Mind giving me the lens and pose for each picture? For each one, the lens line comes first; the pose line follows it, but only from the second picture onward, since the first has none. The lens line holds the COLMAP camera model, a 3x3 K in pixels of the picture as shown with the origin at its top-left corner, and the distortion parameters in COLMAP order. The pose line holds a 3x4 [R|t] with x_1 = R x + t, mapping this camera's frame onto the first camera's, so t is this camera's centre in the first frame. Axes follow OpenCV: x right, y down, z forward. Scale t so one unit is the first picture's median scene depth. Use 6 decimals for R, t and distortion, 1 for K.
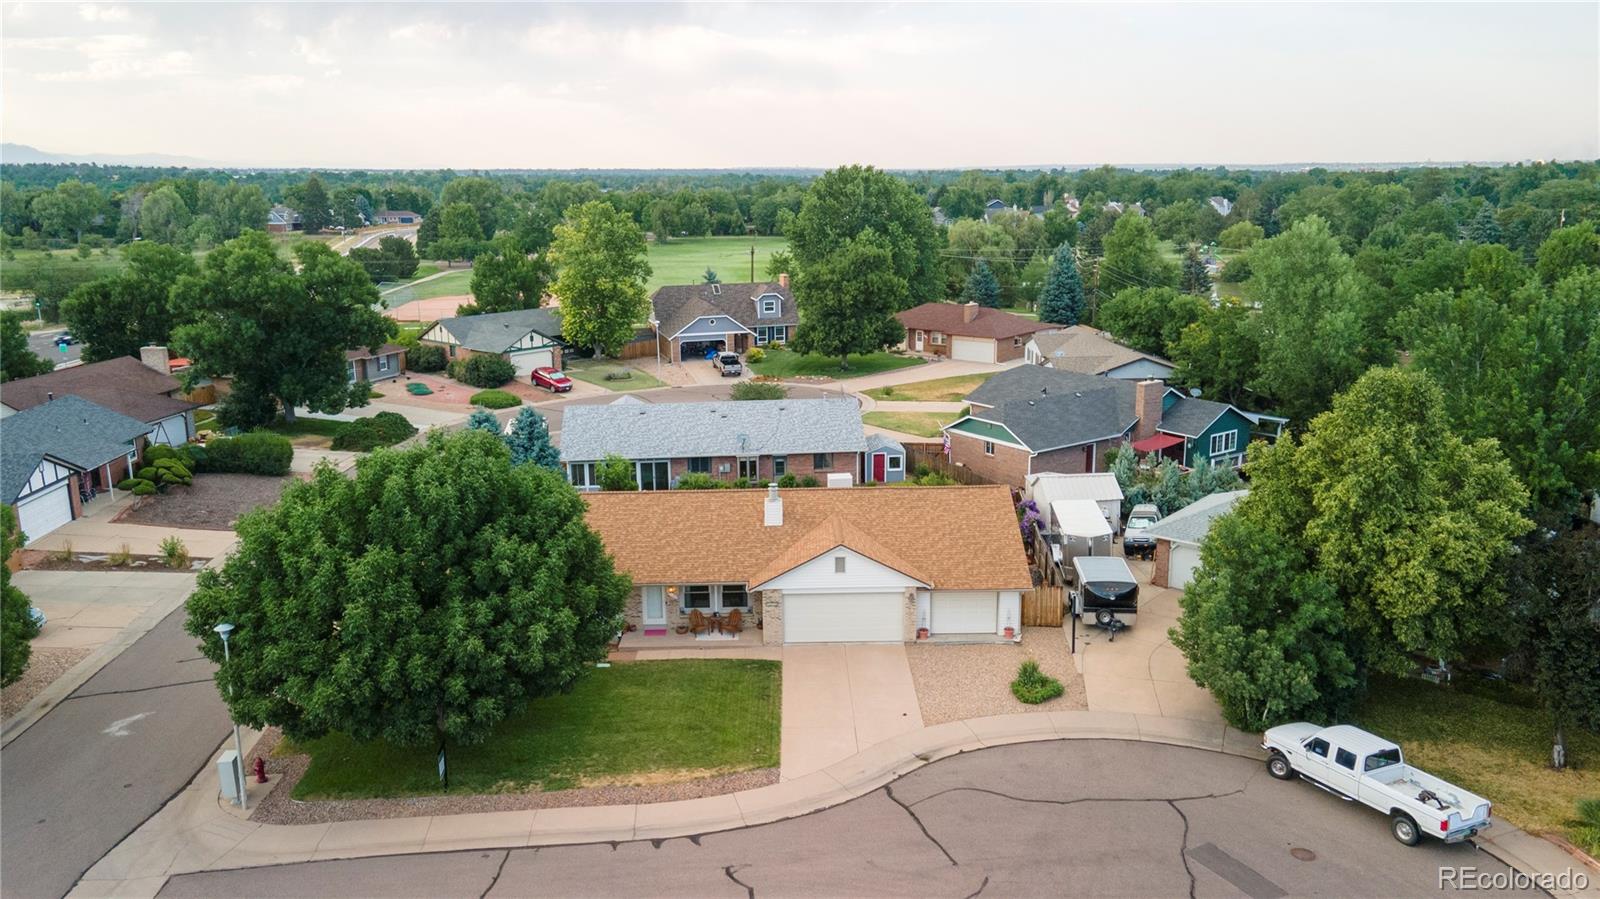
lens RADIAL K [[1166.2, 0, 800.0], [0, 1166.2, 449.5], [0, 0, 1]] dist [0.037799, -0.004228]
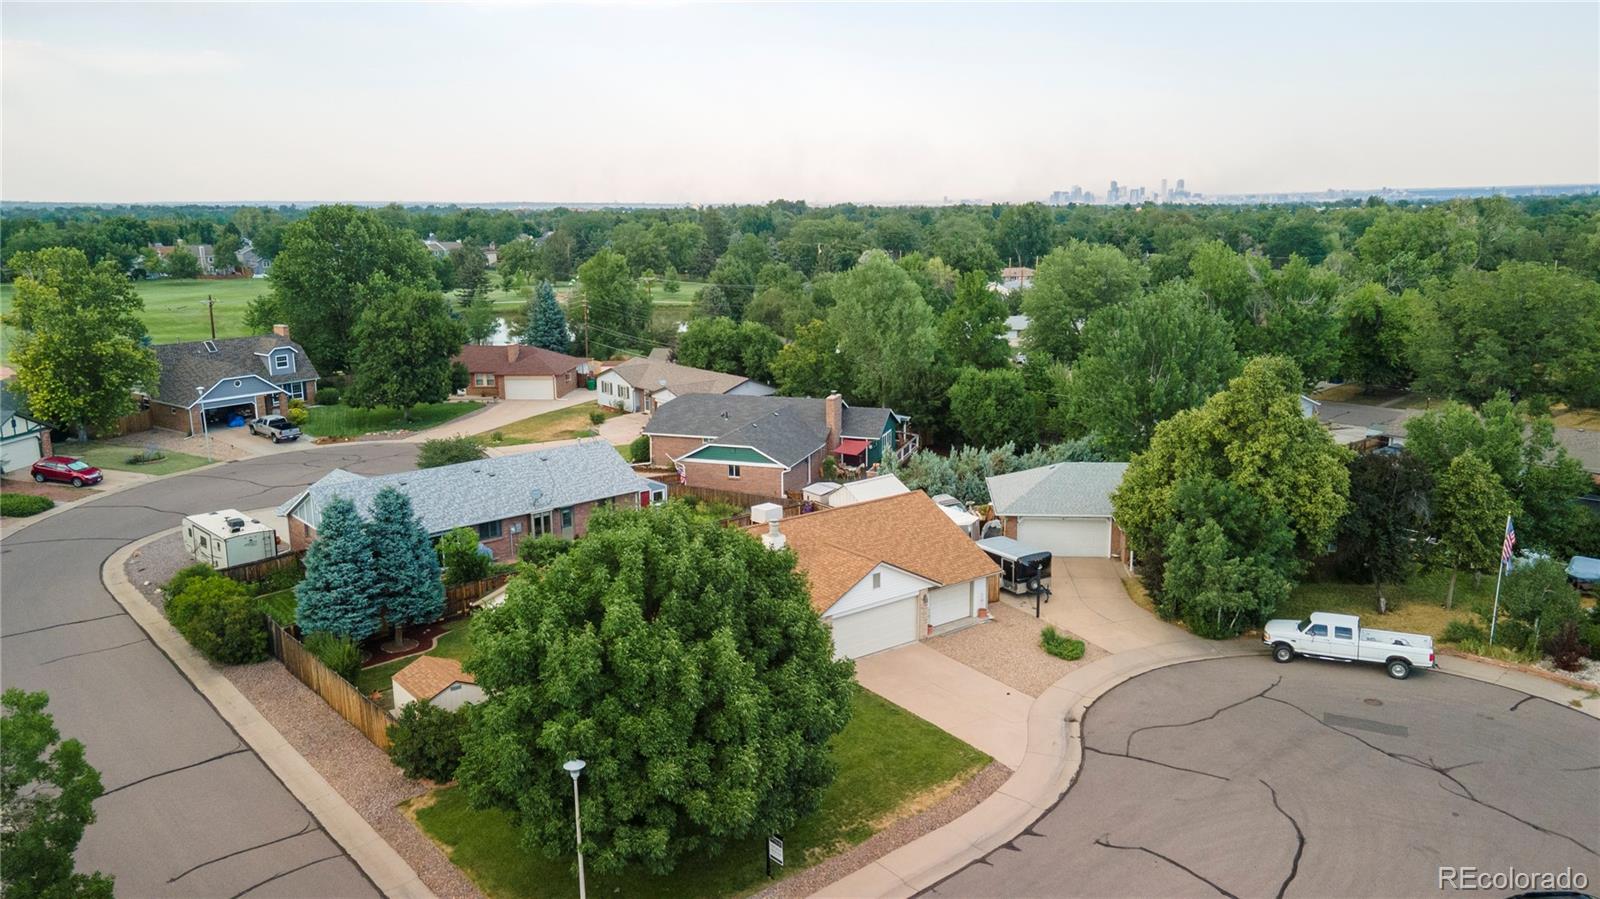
lens RADIAL K [[1135.5, 0, 800.0], [0, 1135.5, 449.5], [0, 0, 1]] dist [0.038519, -0.001098]
pose [[0.814161, -0.121791, 0.567722, -0.583054], [0.136279, 0.990524, 0.017059, -0.046720], [-0.564420, 0.063480, 0.823043, 0.164703]]
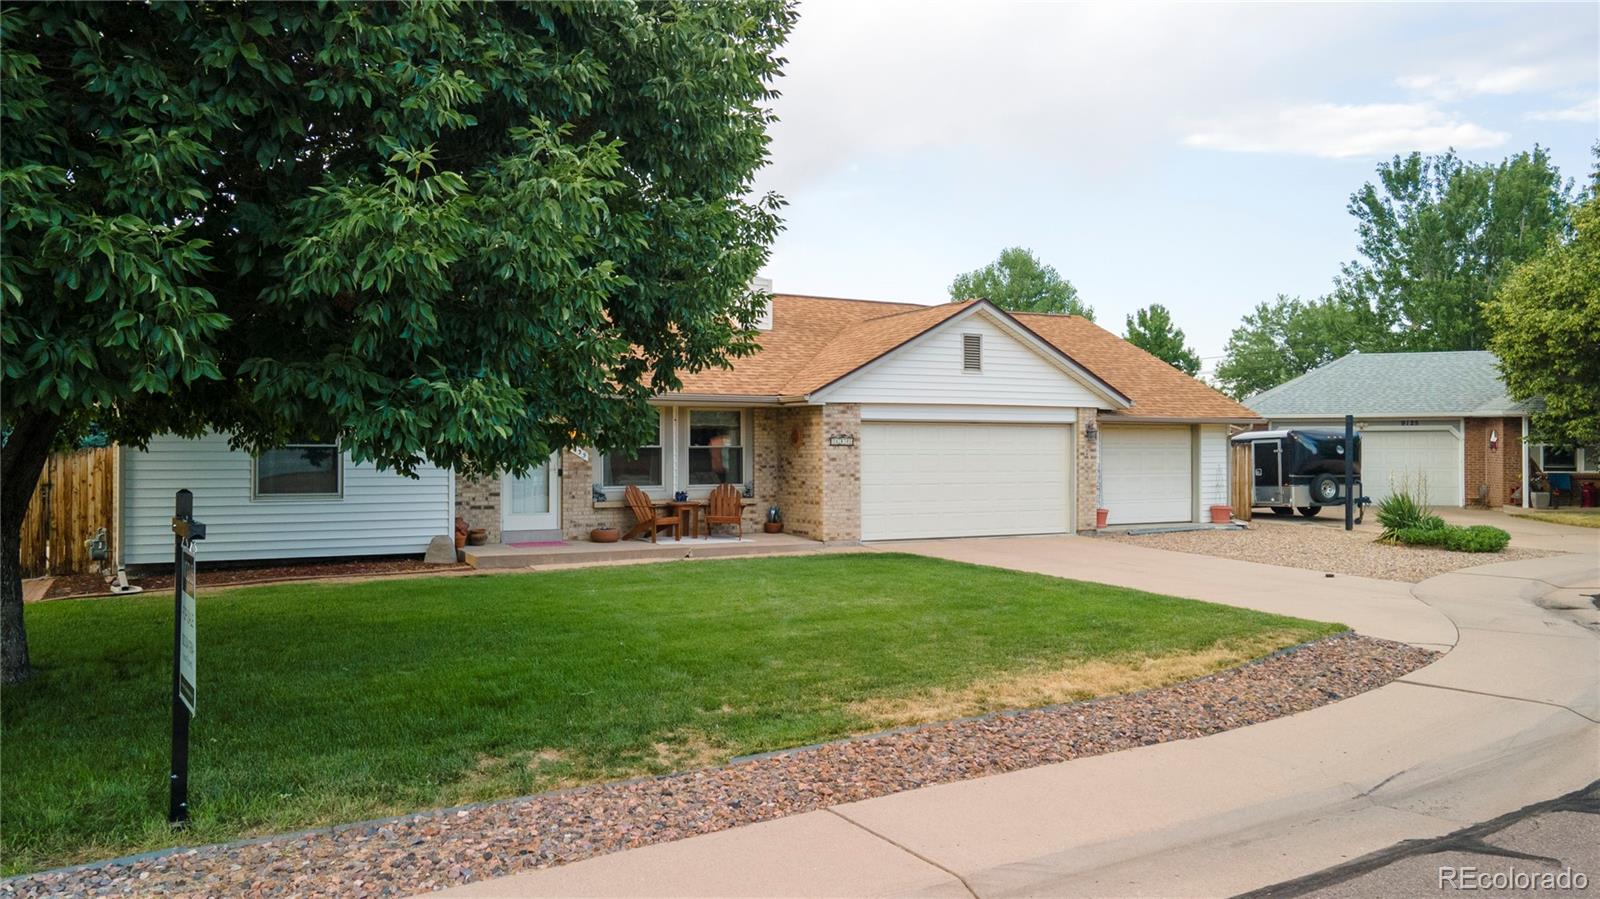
lens RADIAL K [[1166.2, 0, 800.0], [0, 1166.2, 449.5], [0, 0, 1]] dist [0.037799, -0.004228]
pose [[0.881487, 0.010973, 0.472082, -0.233347], [0.099623, 0.972906, -0.208634, 0.217483], [-0.461581, 0.230939, 0.856511, 0.625948]]
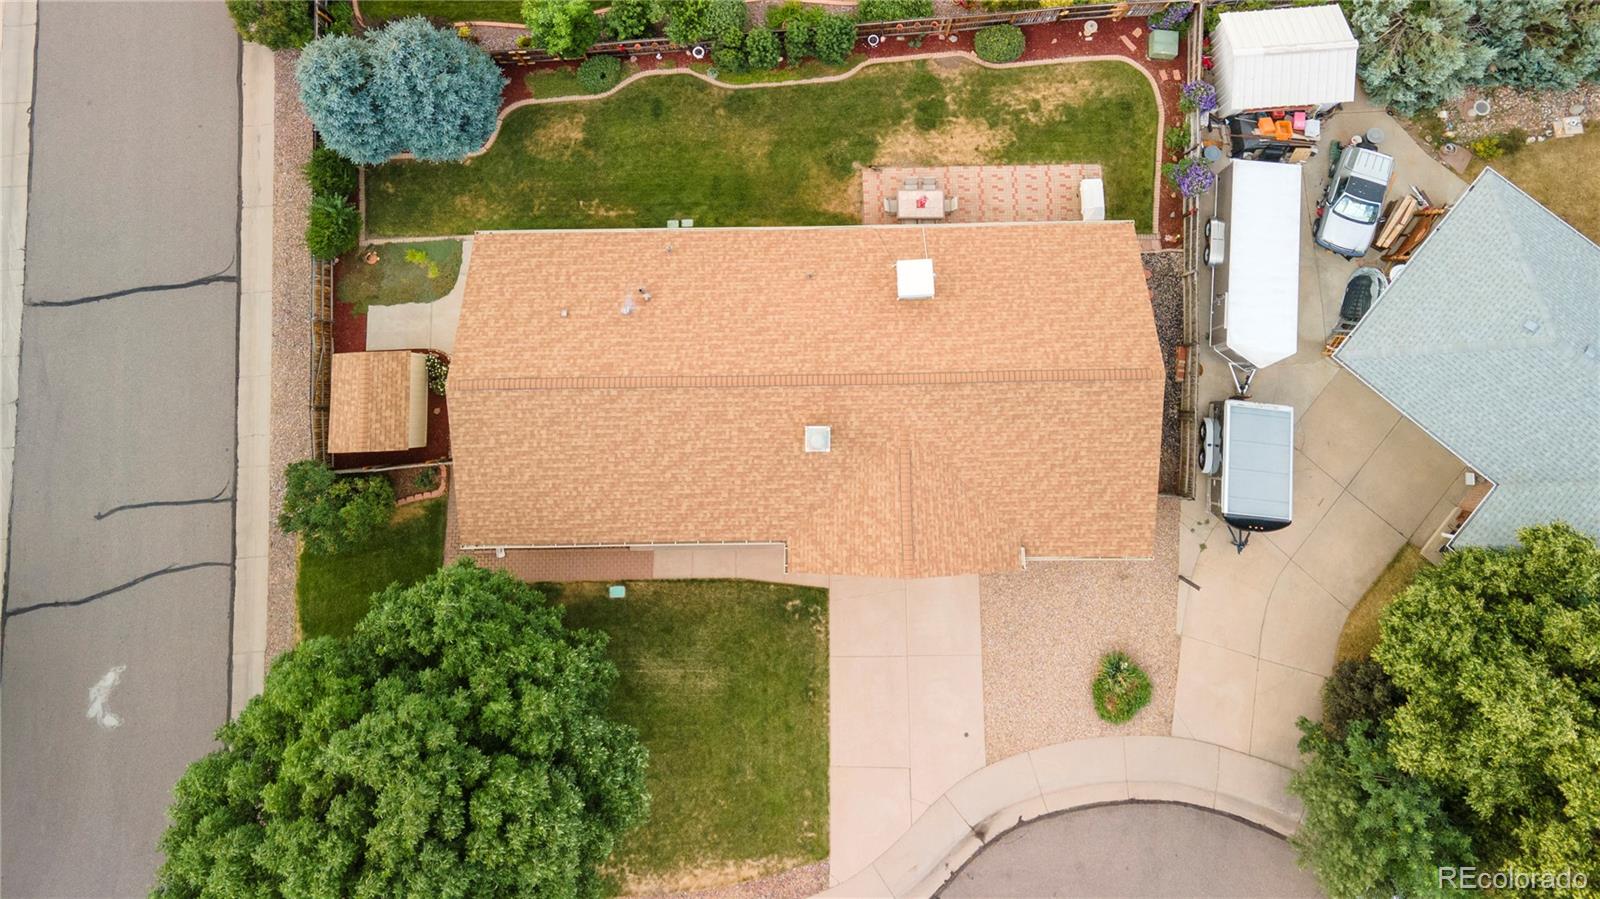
lens RADIAL K [[1166.2, 0, 800.0], [0, 1166.2, 449.5], [0, 0, 1]] dist [0.037799, -0.004228]
pose [[0.999958, 0.005664, -0.007240, -0.028855], [0.004140, 0.425735, 0.904839, -0.595064], [0.008208, -0.904830, 0.425693, 0.705735]]
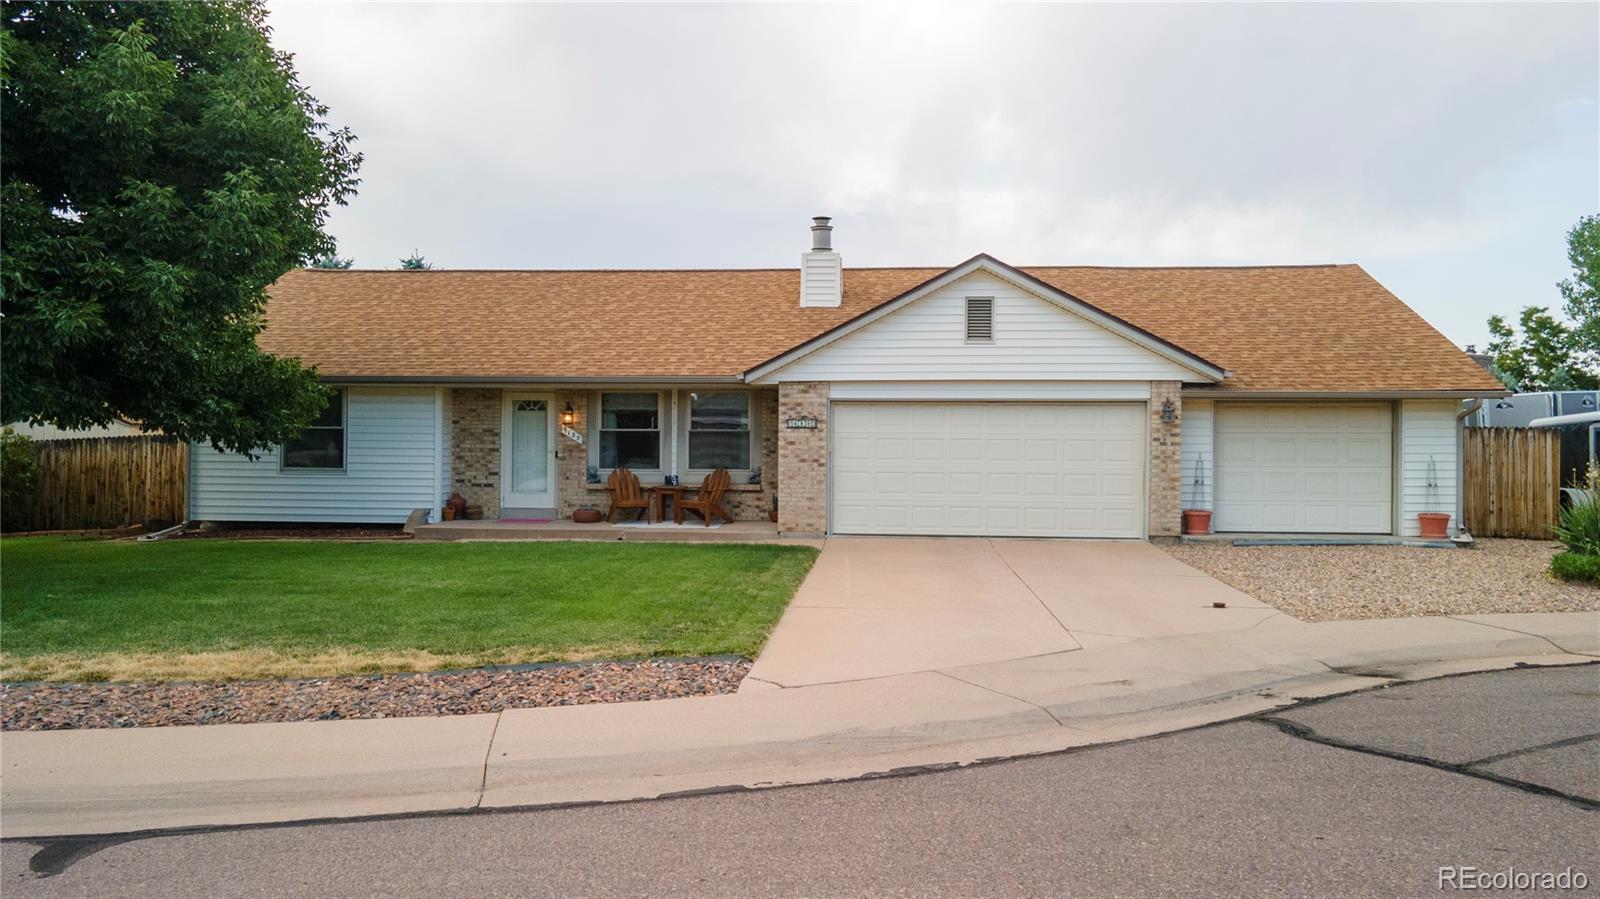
lens RADIAL K [[1166.2, 0, 800.0], [0, 1166.2, 449.5], [0, 0, 1]] dist [0.037799, -0.004228]
pose [[0.996011, 0.016340, -0.087723, 0.009280], [-0.035962, 0.973224, -0.227029, 0.224091], [0.081664, 0.229278, 0.969929, 0.607257]]
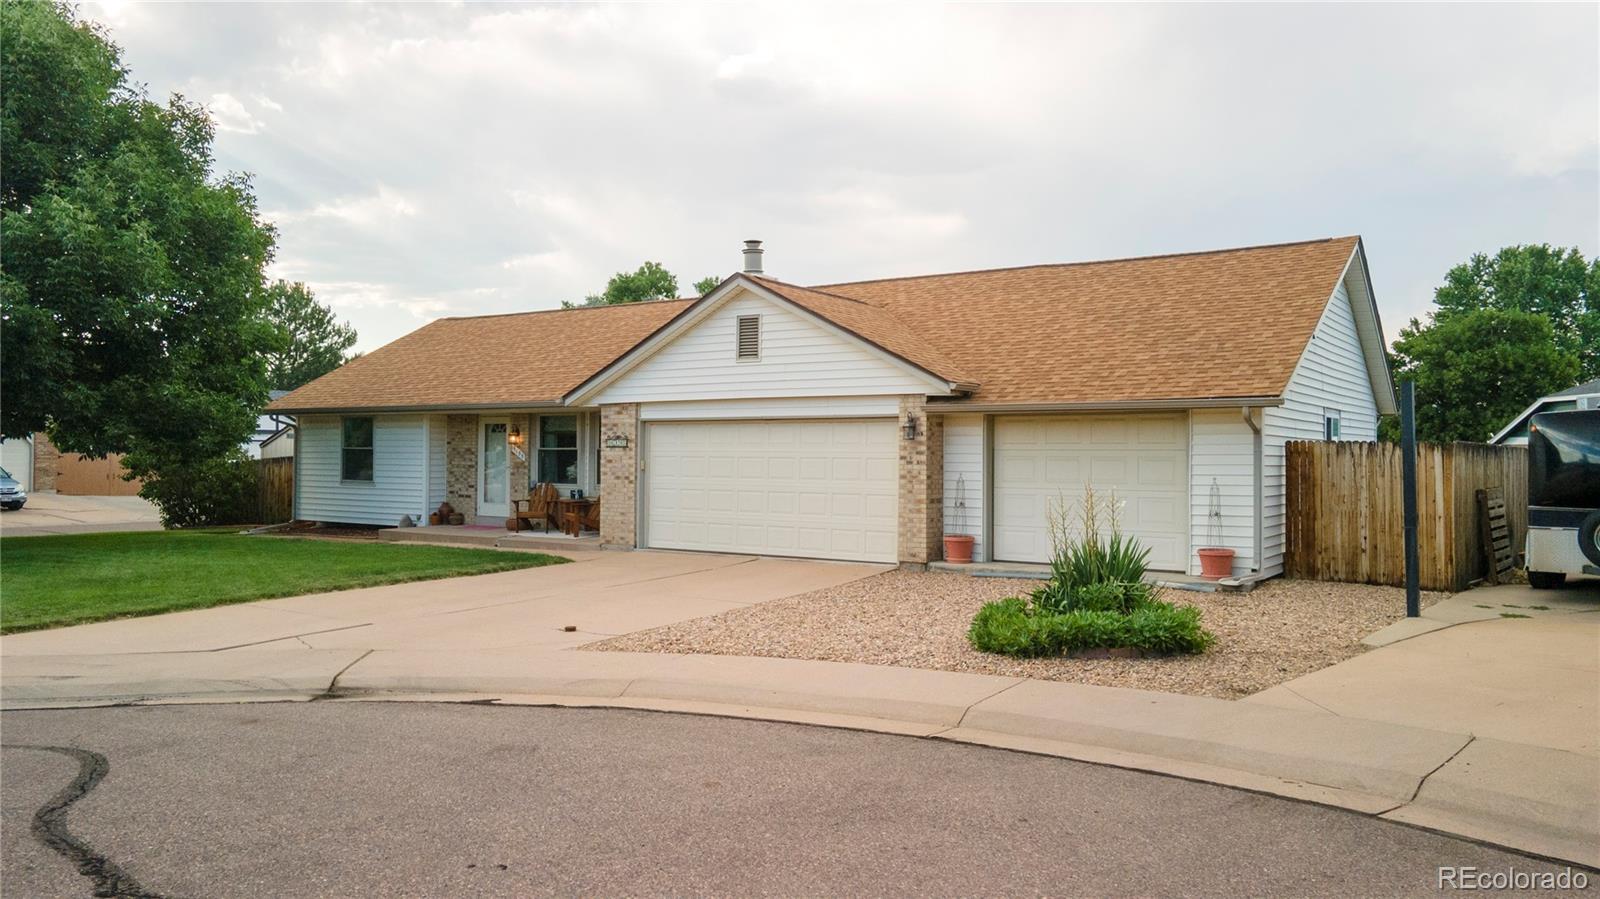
lens RADIAL K [[1166.2, 0, 800.0], [0, 1166.2, 449.5], [0, 0, 1]] dist [0.037799, -0.004228]
pose [[0.826013, 0.011613, -0.563532, 0.258803], [-0.142814, 0.971476, -0.189313, 0.199500], [0.545259, 0.236855, 0.804110, 0.682810]]
